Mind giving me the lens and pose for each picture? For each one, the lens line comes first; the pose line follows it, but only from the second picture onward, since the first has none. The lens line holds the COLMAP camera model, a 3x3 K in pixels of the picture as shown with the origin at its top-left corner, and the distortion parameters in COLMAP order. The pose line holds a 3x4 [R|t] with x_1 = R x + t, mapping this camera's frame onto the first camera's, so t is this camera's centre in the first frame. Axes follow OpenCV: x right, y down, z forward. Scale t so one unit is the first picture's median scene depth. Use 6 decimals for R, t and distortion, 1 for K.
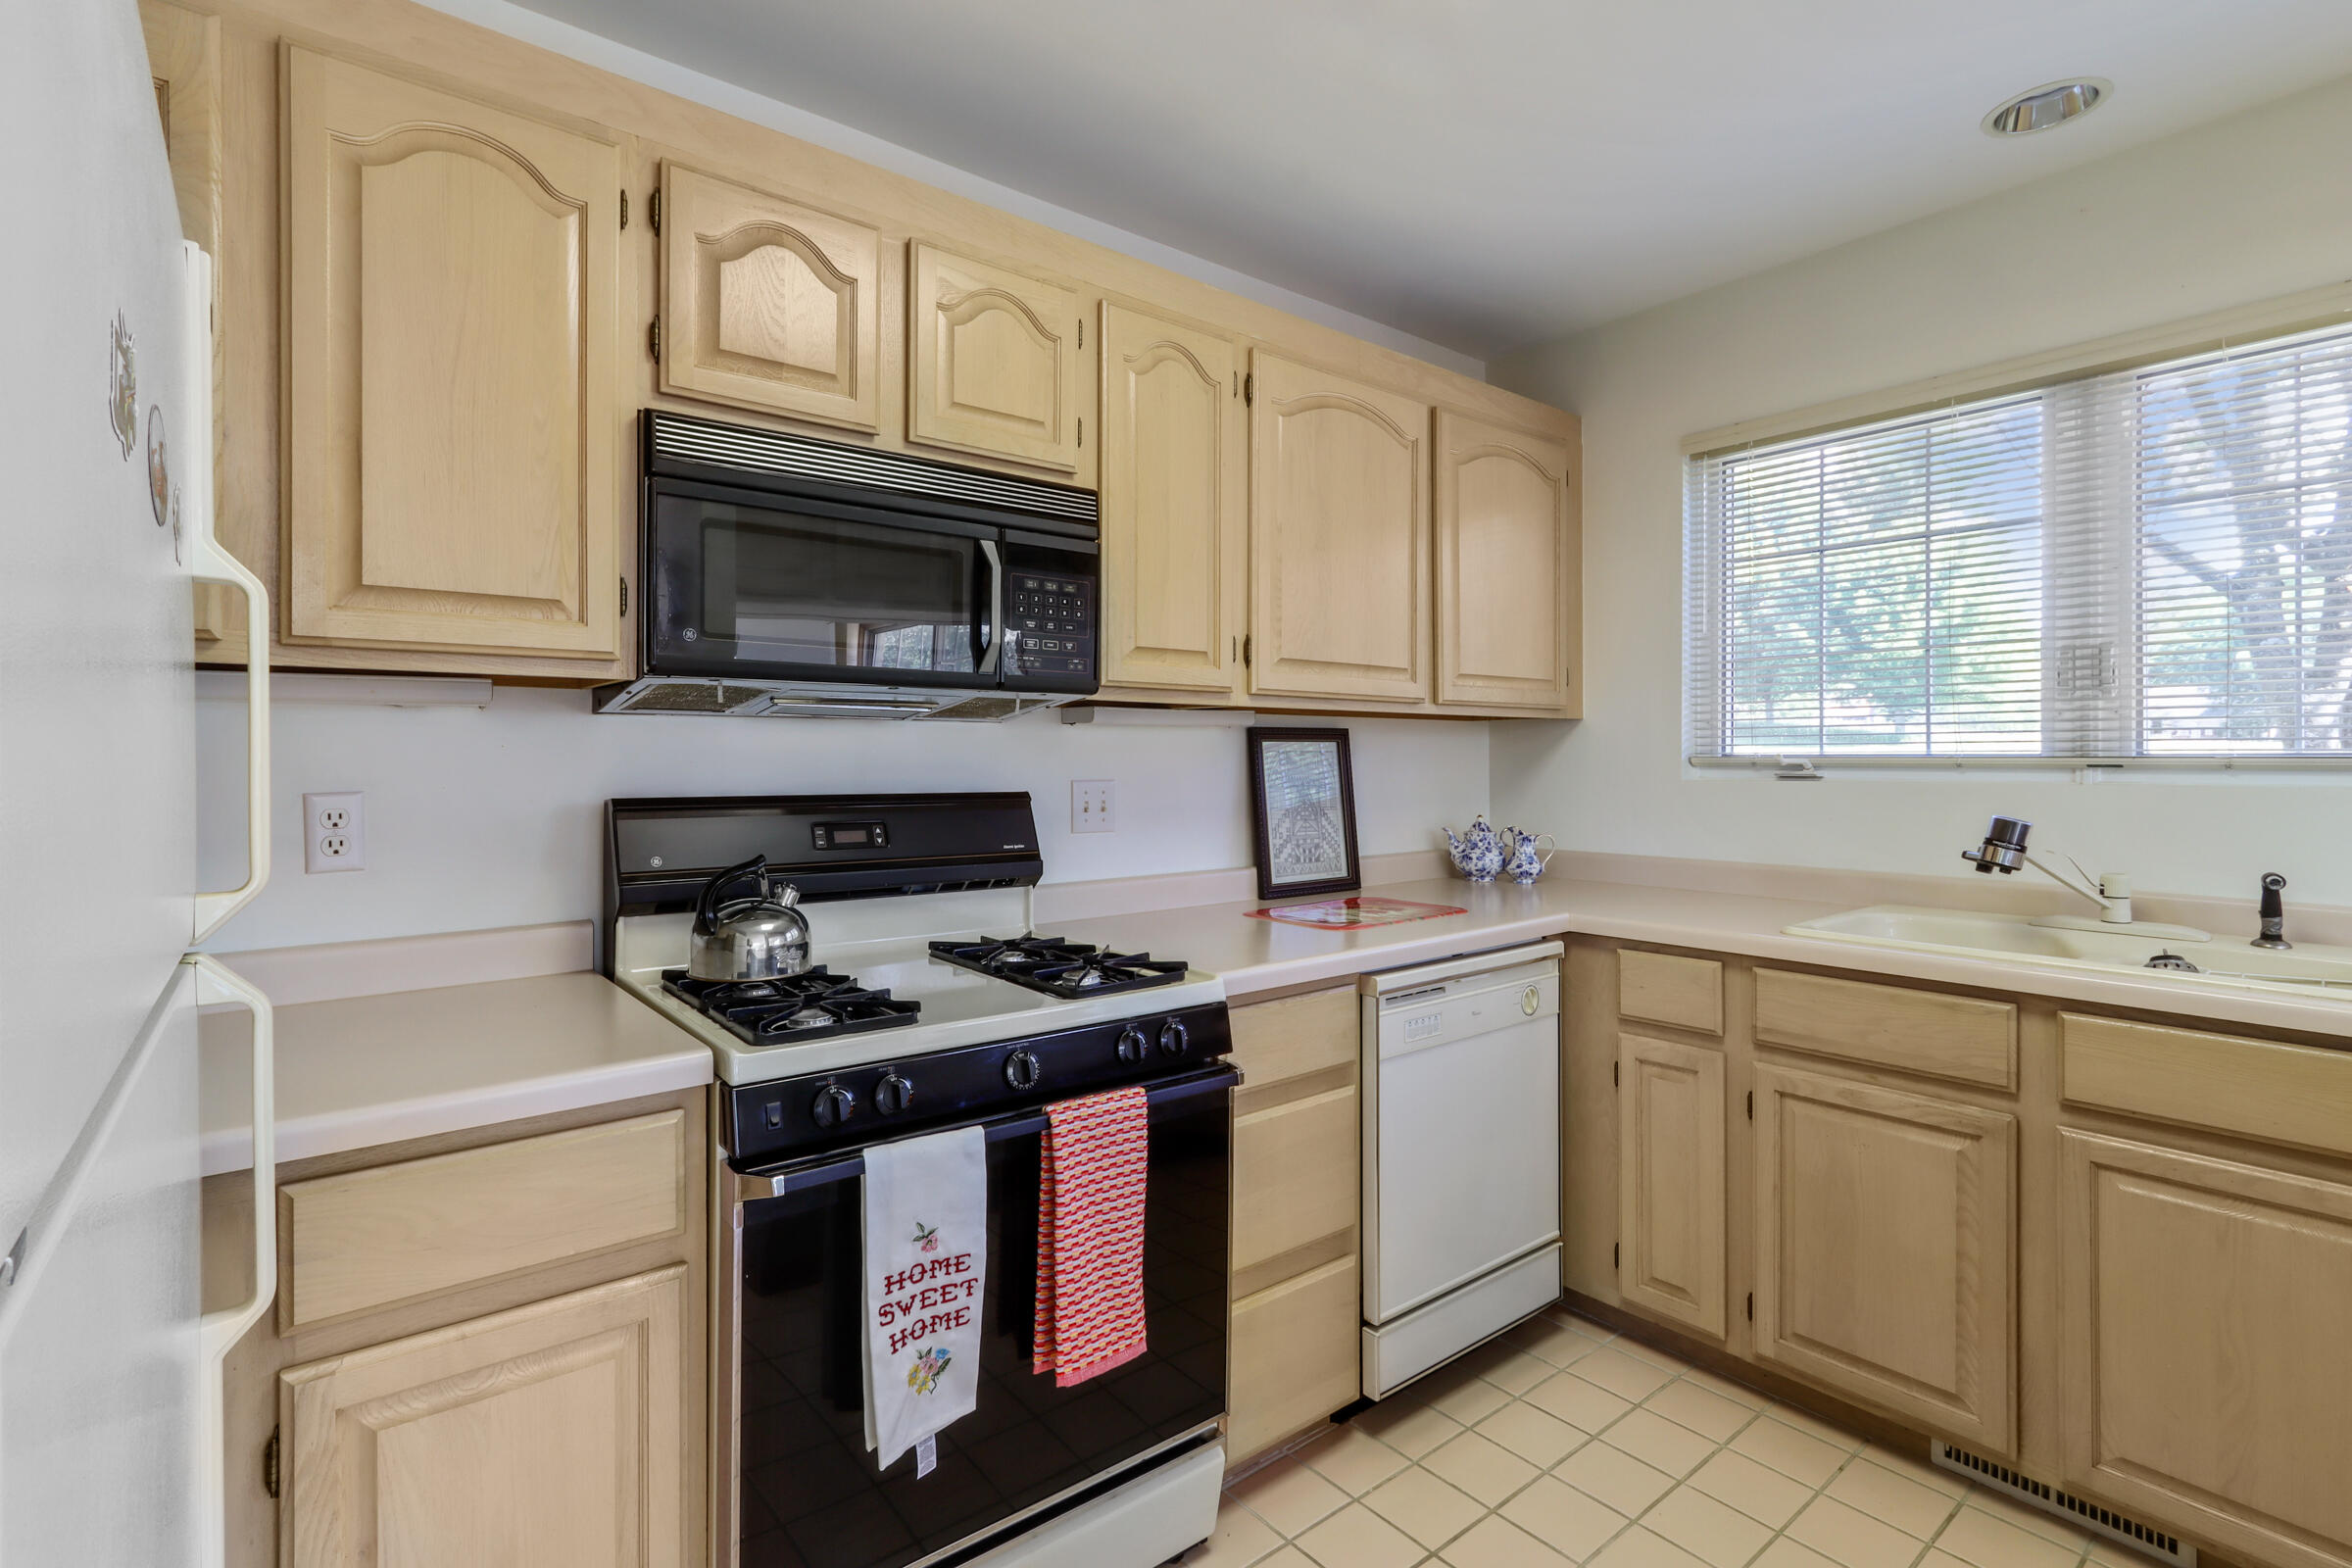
lens RADIAL K [[1104.1, 0, 1163.1], [0, 1104.1, 763.9], [0, 0, 1]] dist [0.002573, 0.002687]
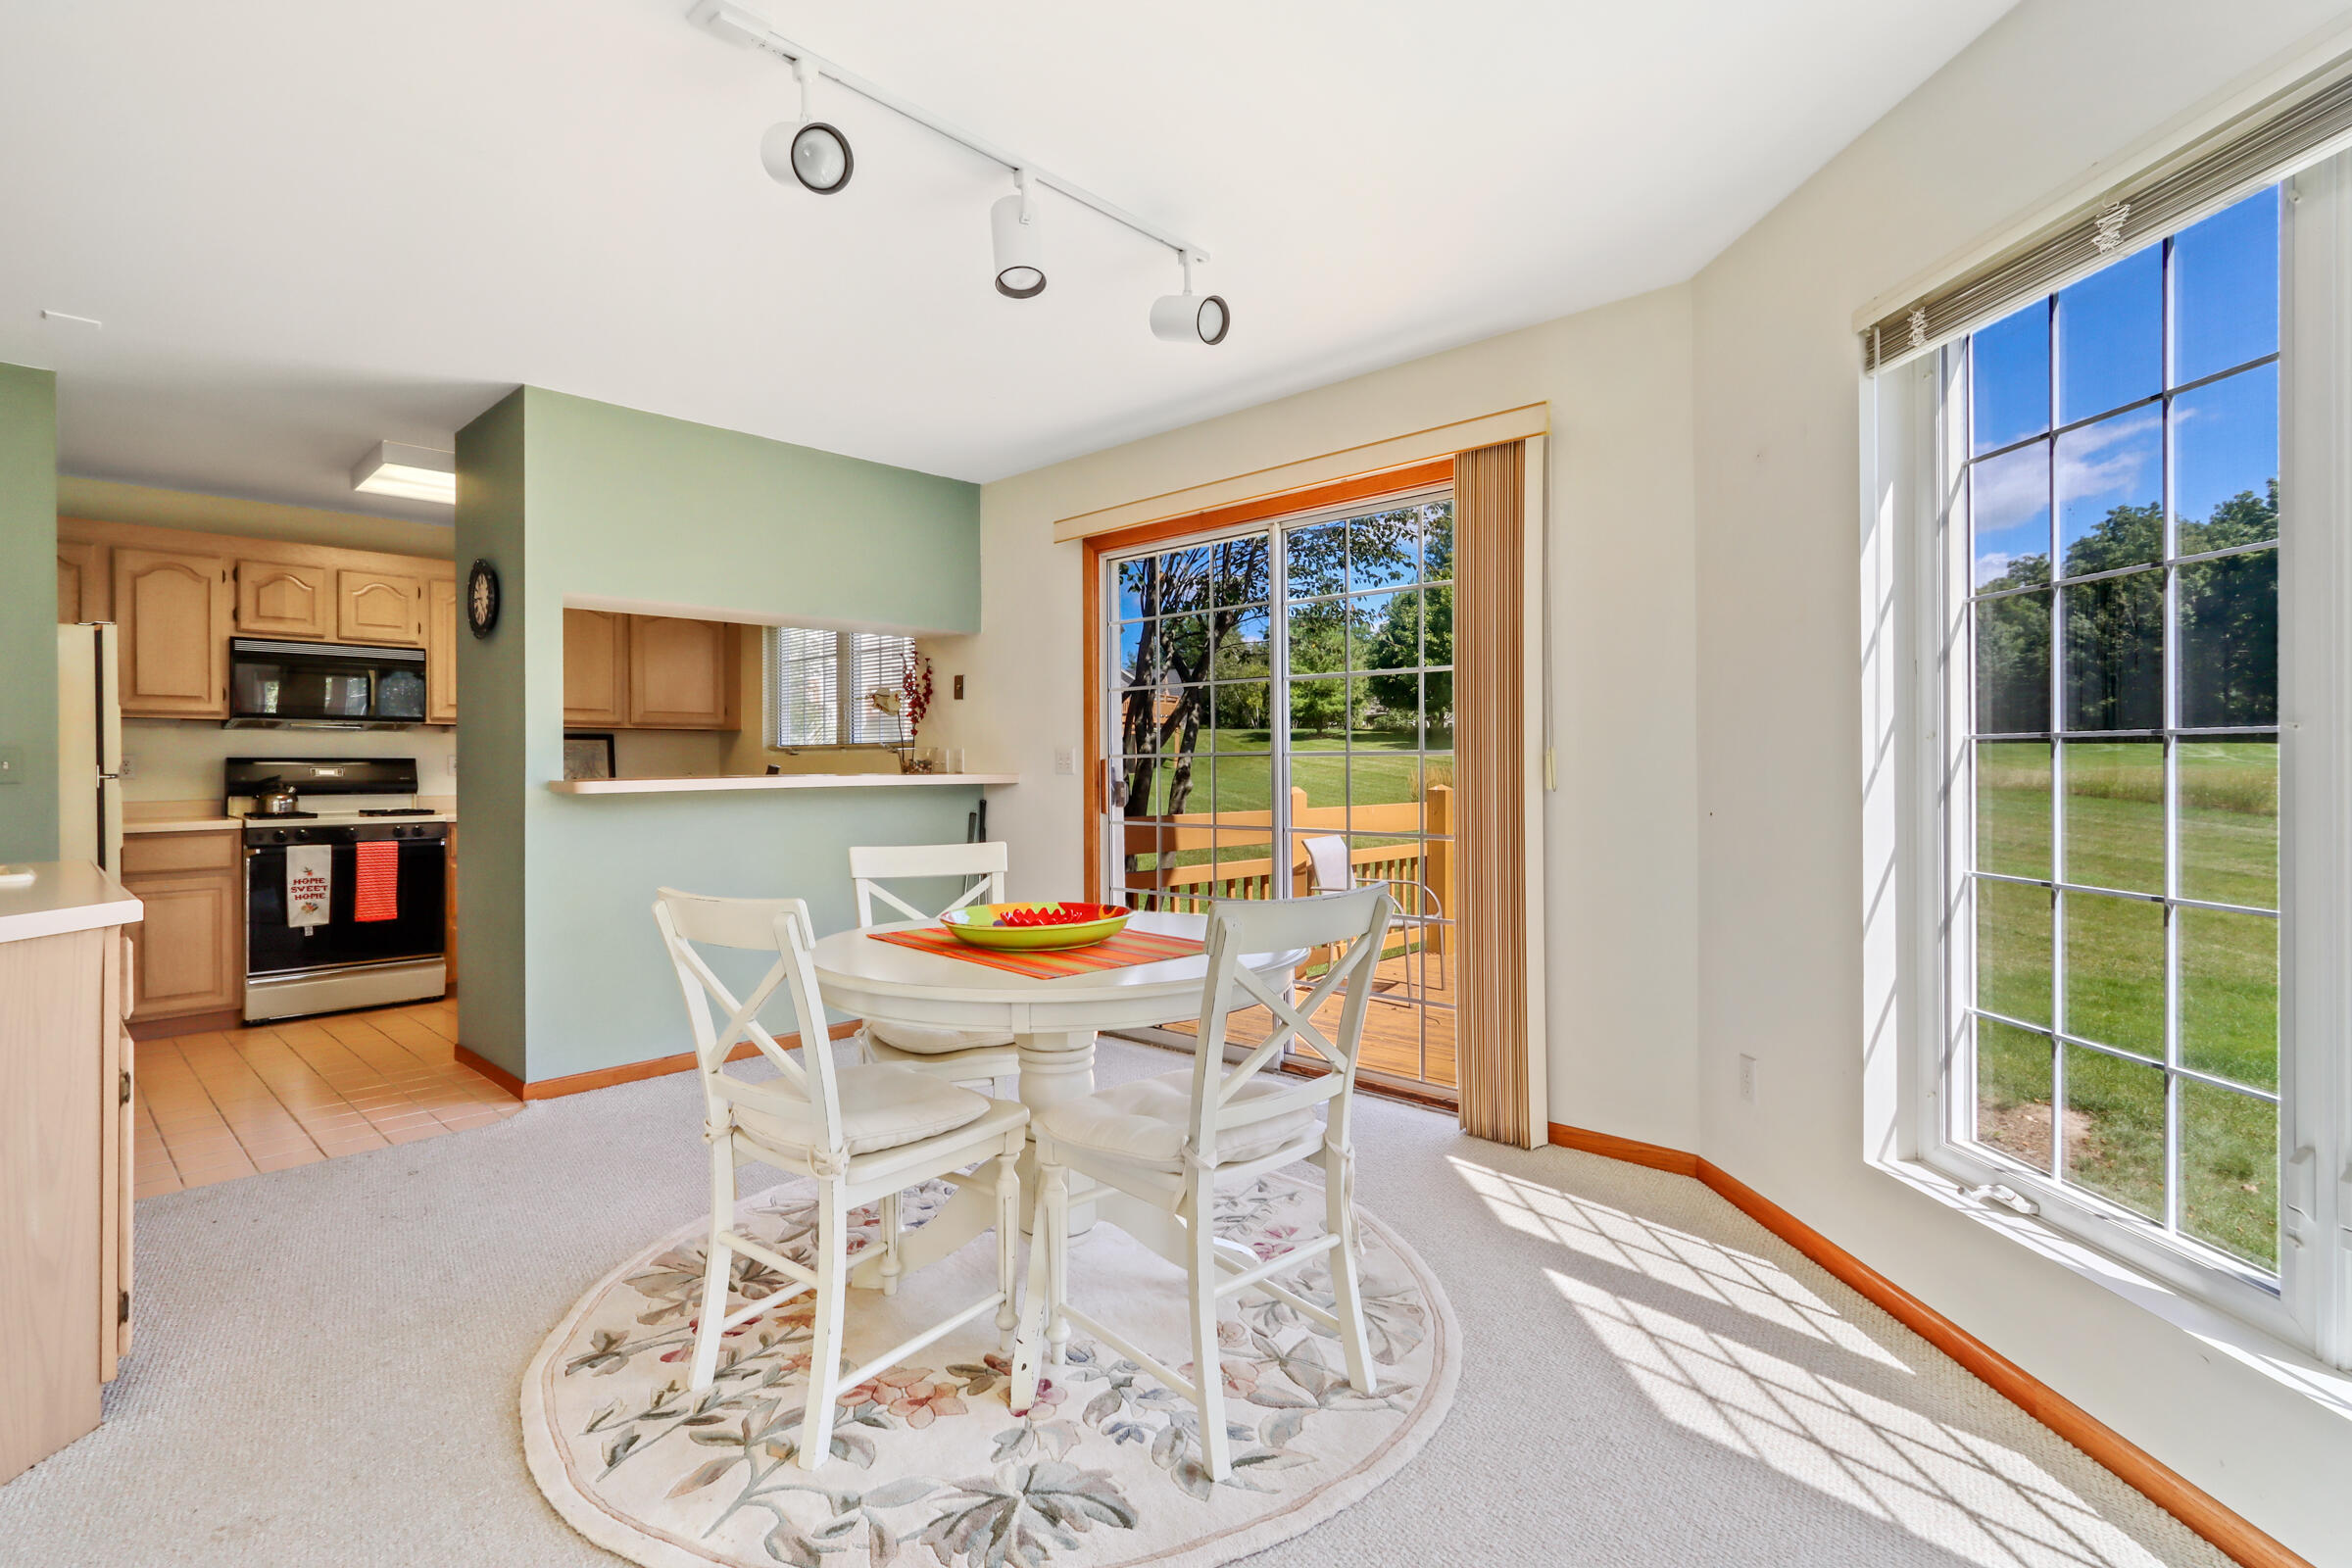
lens RADIAL K [[1104.1, 0, 1158.9], [0, 1104.1, 763.7], [0, 0, 1]] dist [0.002573, 0.002687]
pose [[0.989891, -0.004965, 0.141741, 1.131499], [0.005700, 0.999972, -0.004780, 0.054968], [-0.141713, 0.005539, 0.989892, -1.671810]]
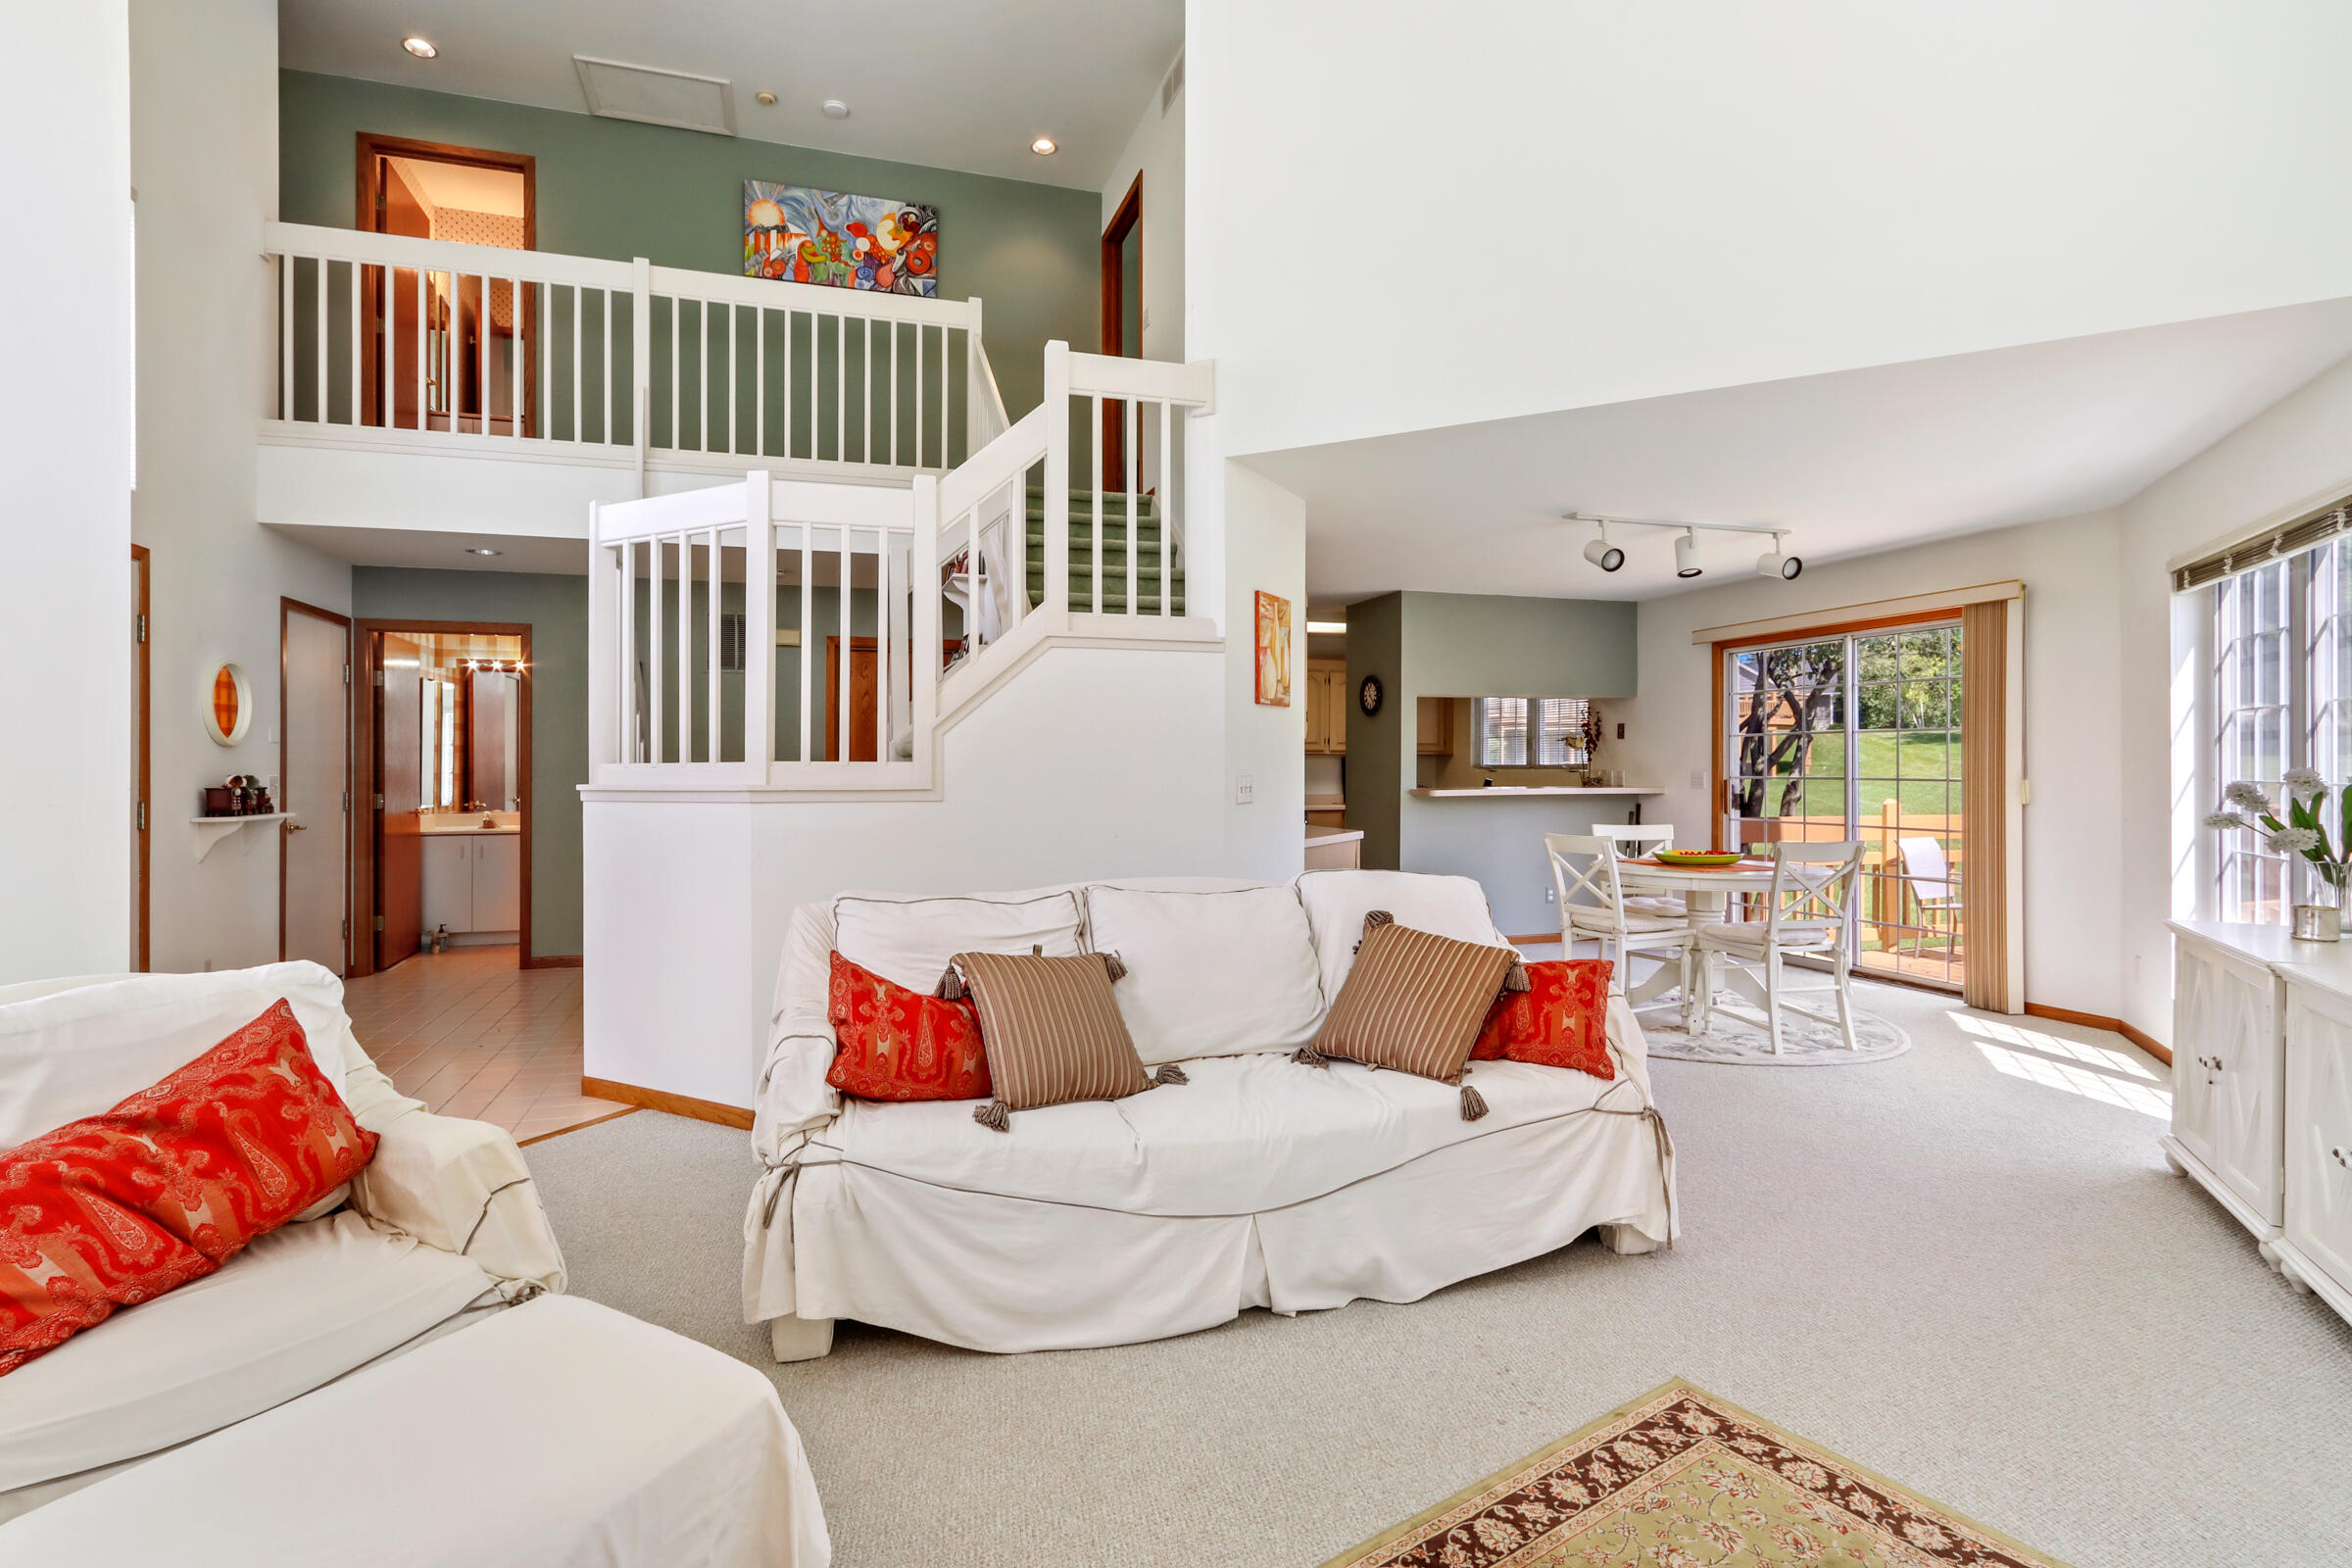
lens RADIAL K [[1104.1, 0, 1161.4], [0, 1104.1, 773.6], [0, 0, 1]] dist [0.002573, 0.002687]
pose [[0.931429, 0.001096, -0.363923, 0.972194], [-0.001103, 0.999999, 0.000187, 0.022907], [0.363923, 0.000227, 0.931429, -3.110430]]
